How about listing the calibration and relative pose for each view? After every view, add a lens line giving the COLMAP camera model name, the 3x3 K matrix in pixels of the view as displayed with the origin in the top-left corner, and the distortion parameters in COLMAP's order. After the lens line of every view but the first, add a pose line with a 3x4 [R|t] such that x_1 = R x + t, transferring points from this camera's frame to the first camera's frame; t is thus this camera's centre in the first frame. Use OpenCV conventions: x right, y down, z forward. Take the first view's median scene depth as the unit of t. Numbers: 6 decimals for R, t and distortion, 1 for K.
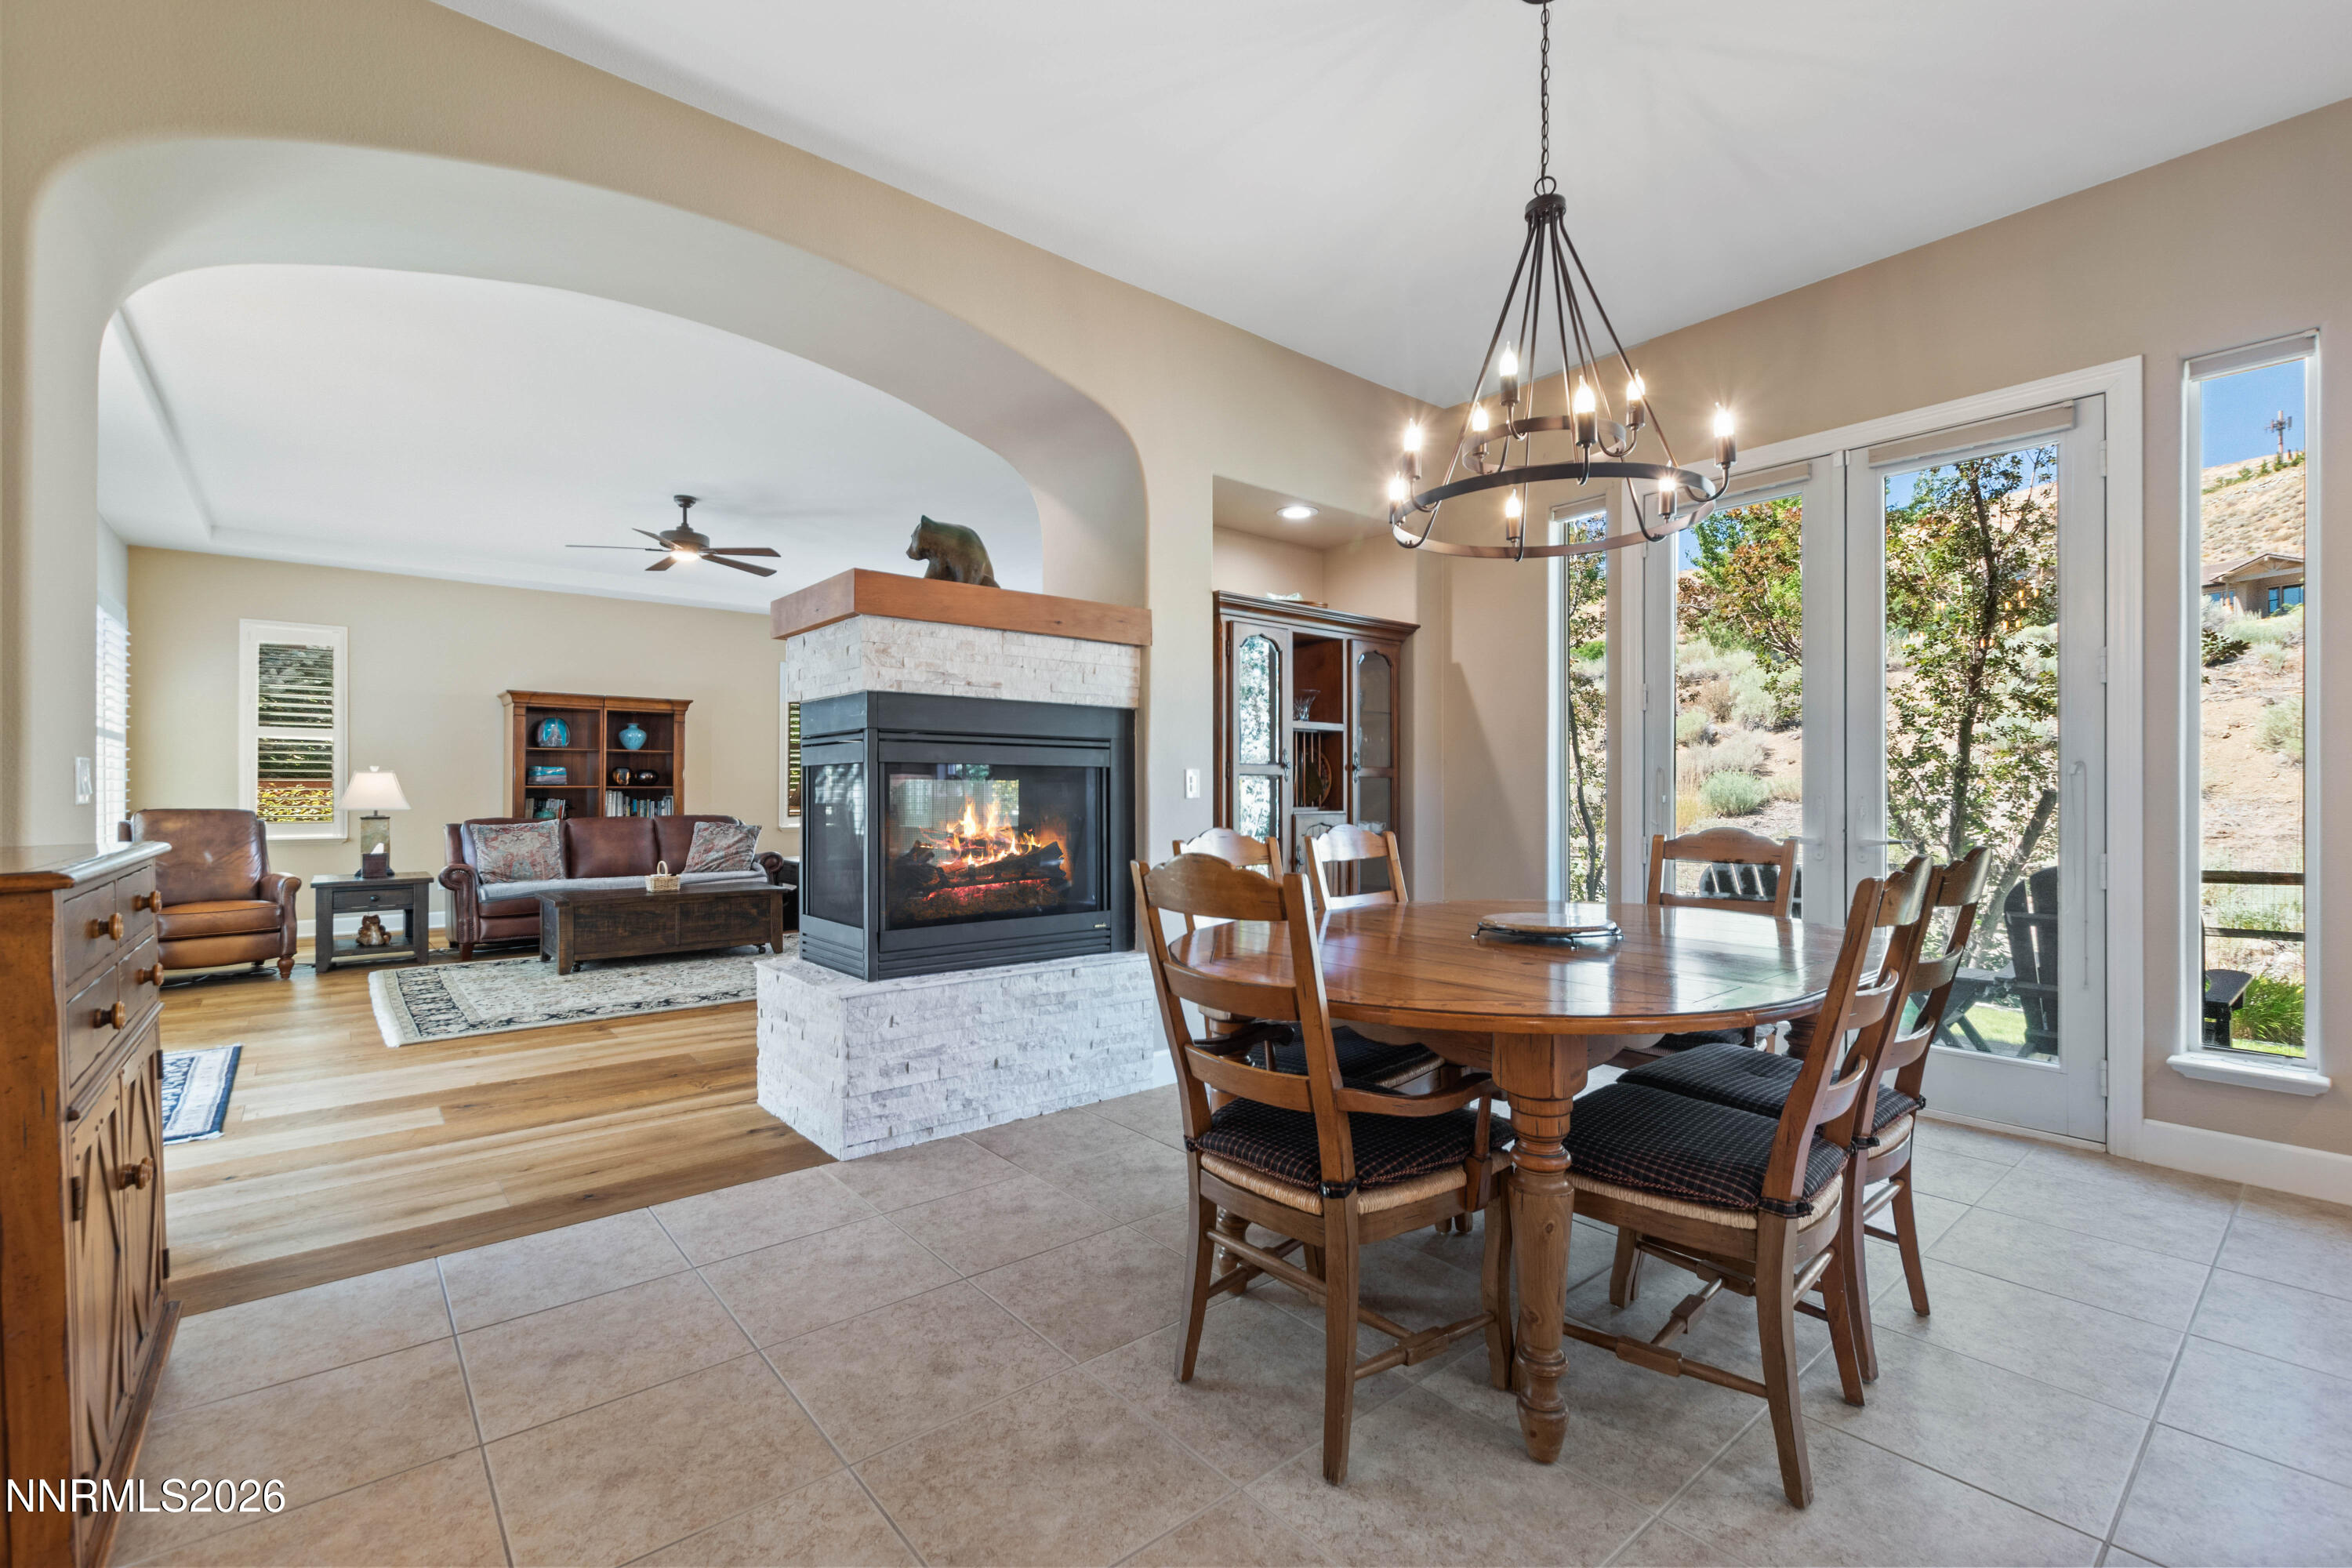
lens RADIAL K [[1020.4, 0, 1177.0], [0, 1020.4, 793.3], [0, 0, 1]] dist [0.012384, -0.000201]
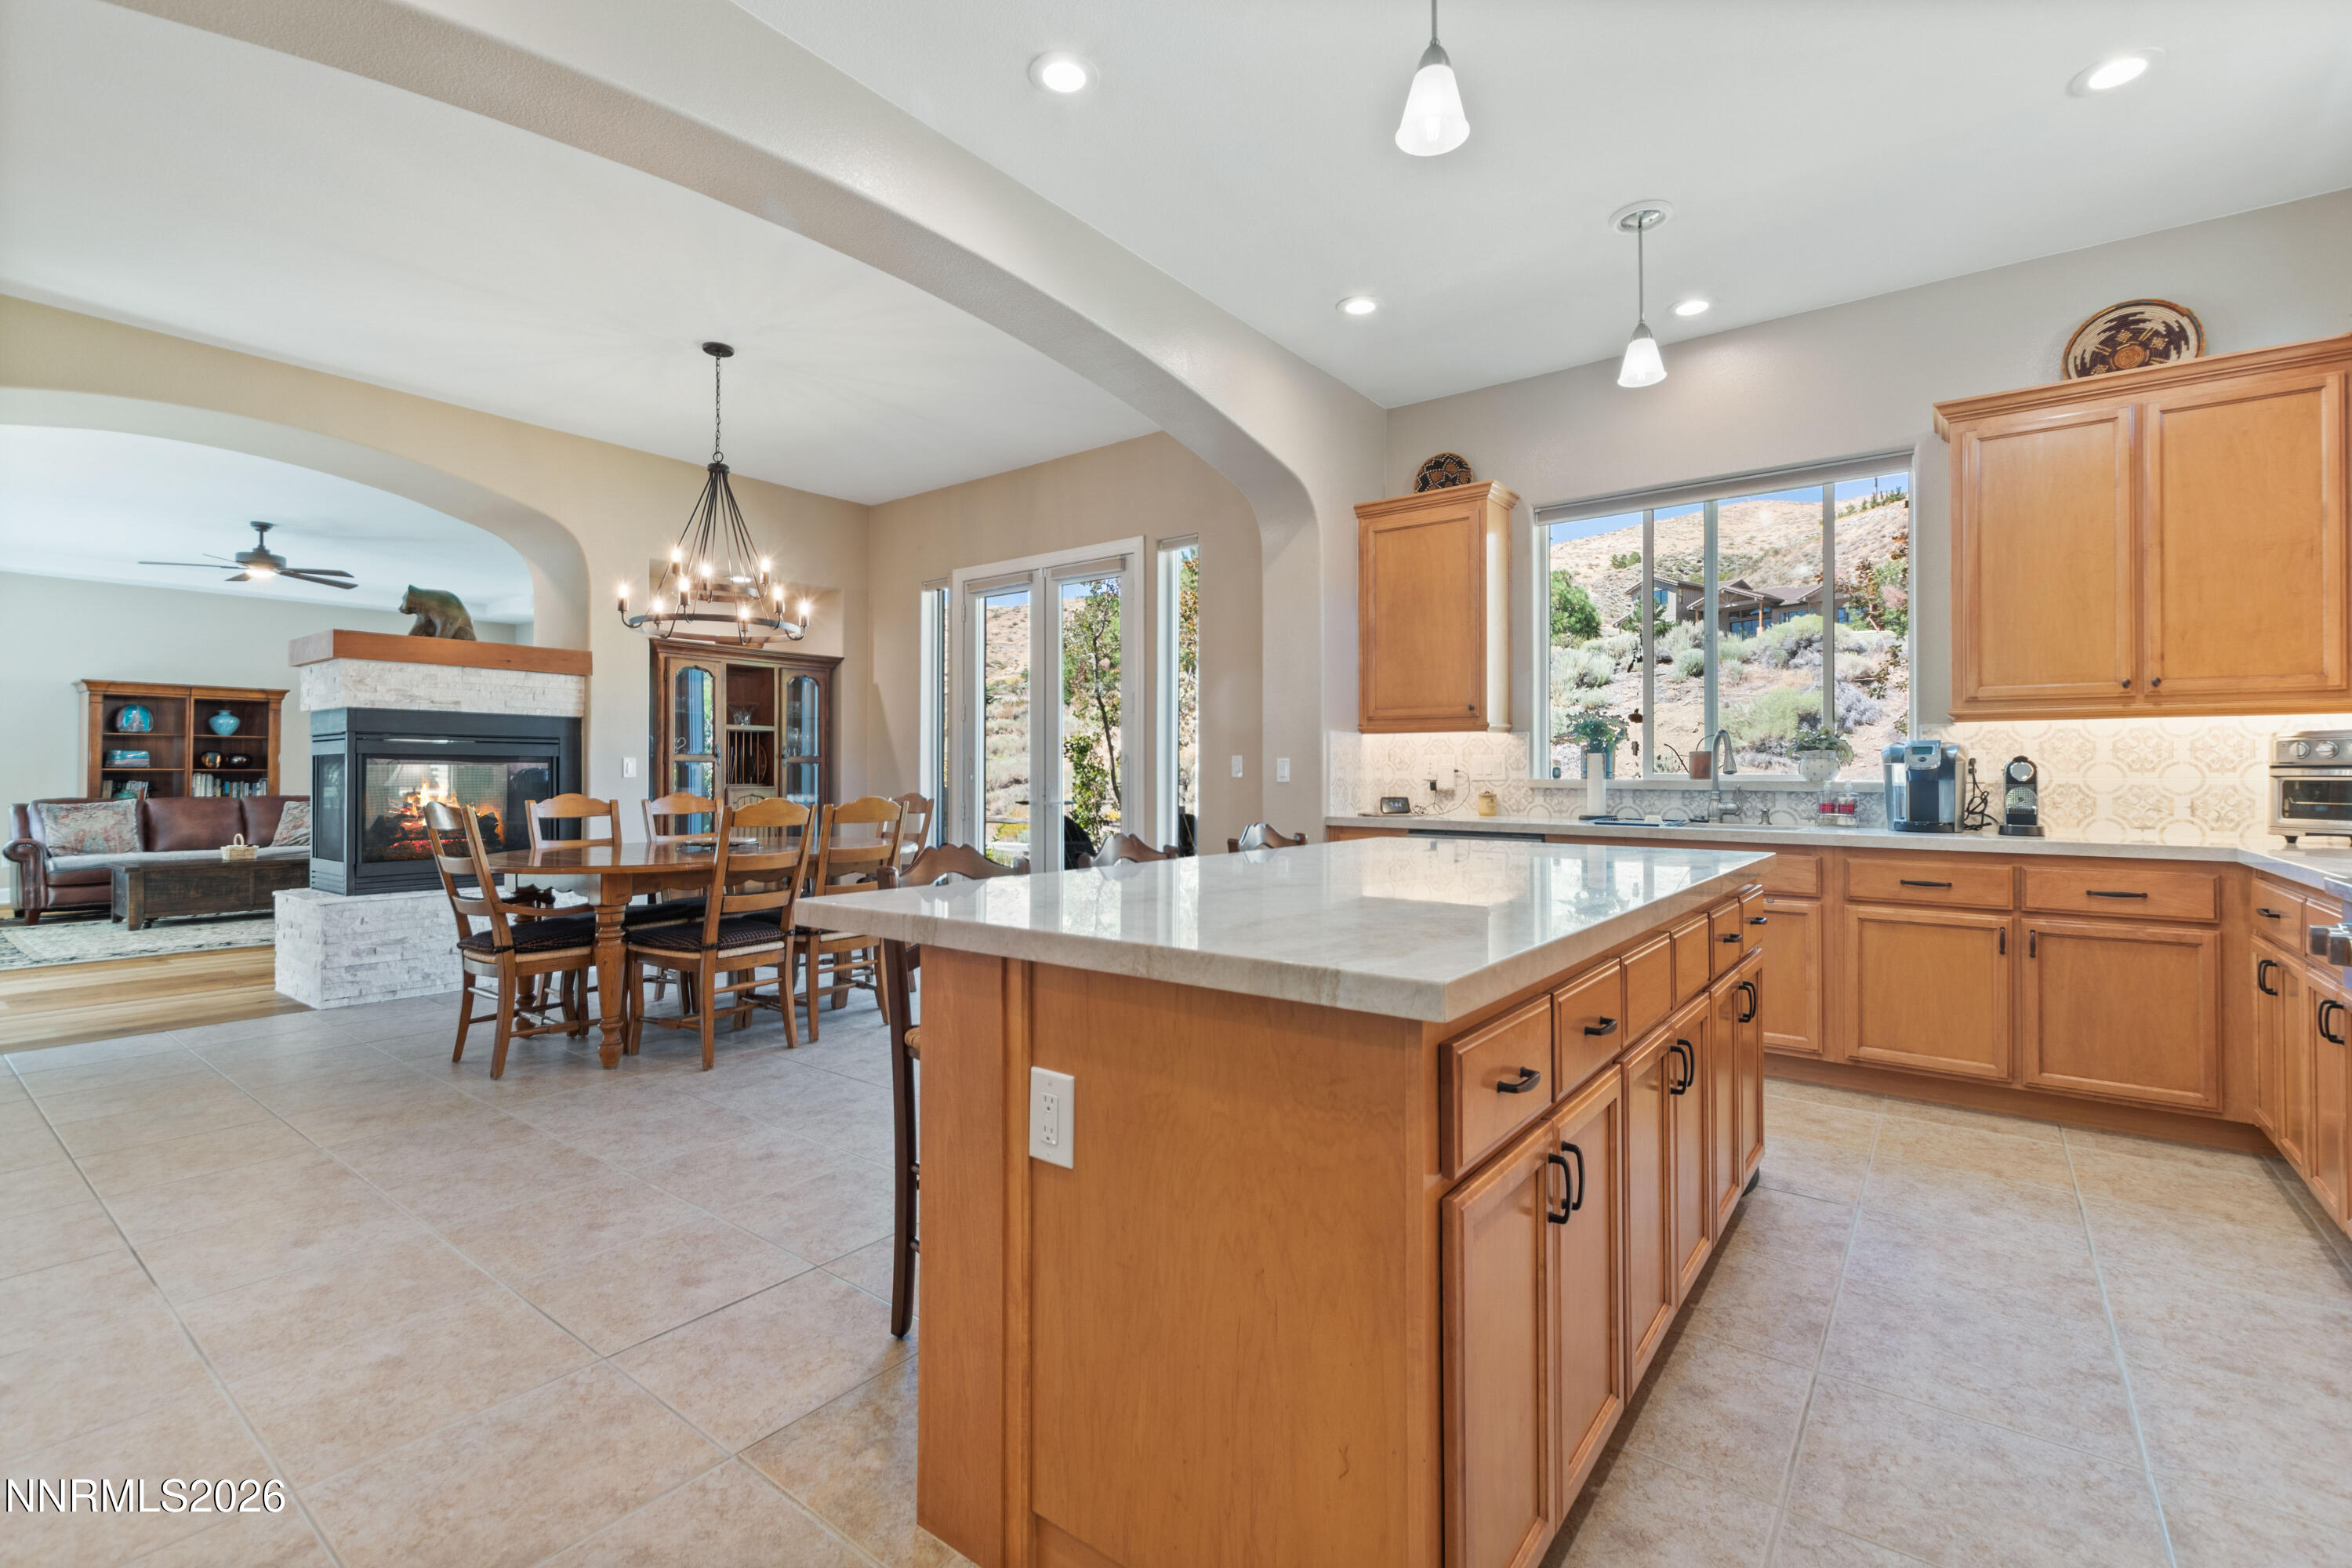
lens RADIAL K [[1040.0, 0, 1170.3], [0, 1040.0, 769.4], [0, 0, 1]] dist [0.016354, -0.003856]
pose [[0.977253, 0.001004, 0.212074, 0.300471], [0.000528, 0.999974, -0.007169, 0.002650], [-0.212075, 0.007118, 0.977227, -0.422223]]
